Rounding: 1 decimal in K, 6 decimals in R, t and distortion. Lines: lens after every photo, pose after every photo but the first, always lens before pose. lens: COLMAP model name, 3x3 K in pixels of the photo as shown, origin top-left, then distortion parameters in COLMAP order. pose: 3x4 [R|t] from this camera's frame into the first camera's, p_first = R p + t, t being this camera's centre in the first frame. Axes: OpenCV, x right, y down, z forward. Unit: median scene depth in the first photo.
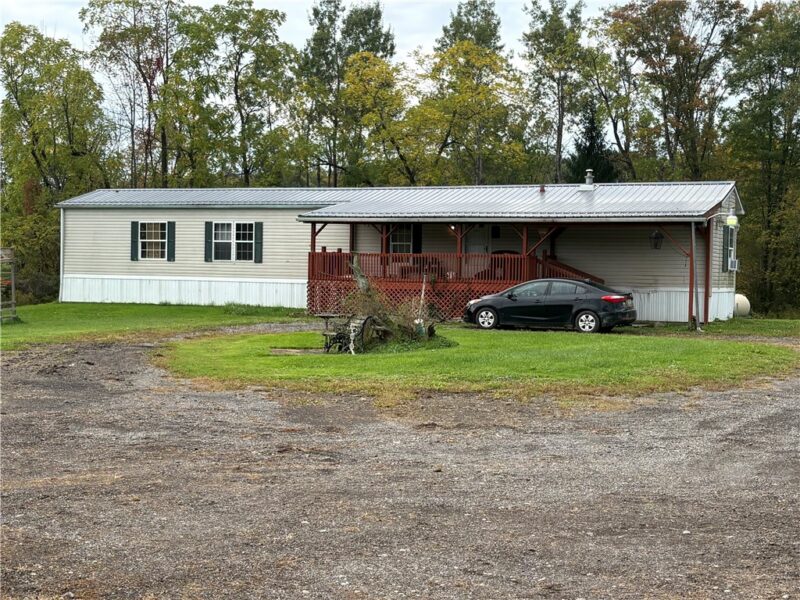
lens RADIAL K [[1213.0, 0, 400.0], [0, 1213.0, 300.4], [0, 0, 1]] dist [0.015050, 0.000000]
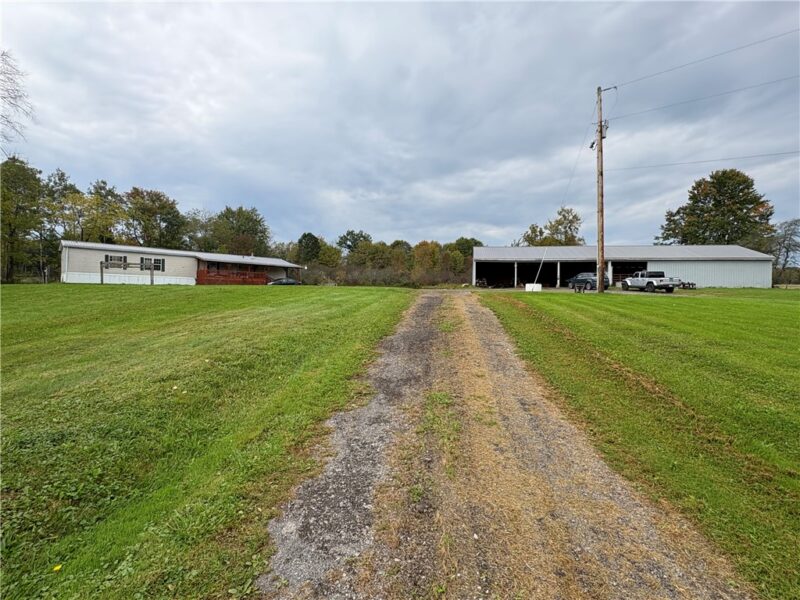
lens RADIAL K [[383.5, 0, 398.7], [0, 383.5, 294.5], [0, 0, 1]] dist [-0.003412, -0.000367]
pose [[0.364016, -0.018120, 0.931216, -0.842753], [-0.009621, 0.999684, 0.023214, 0.001125], [-0.931343, -0.017409, 0.363727, 0.030970]]
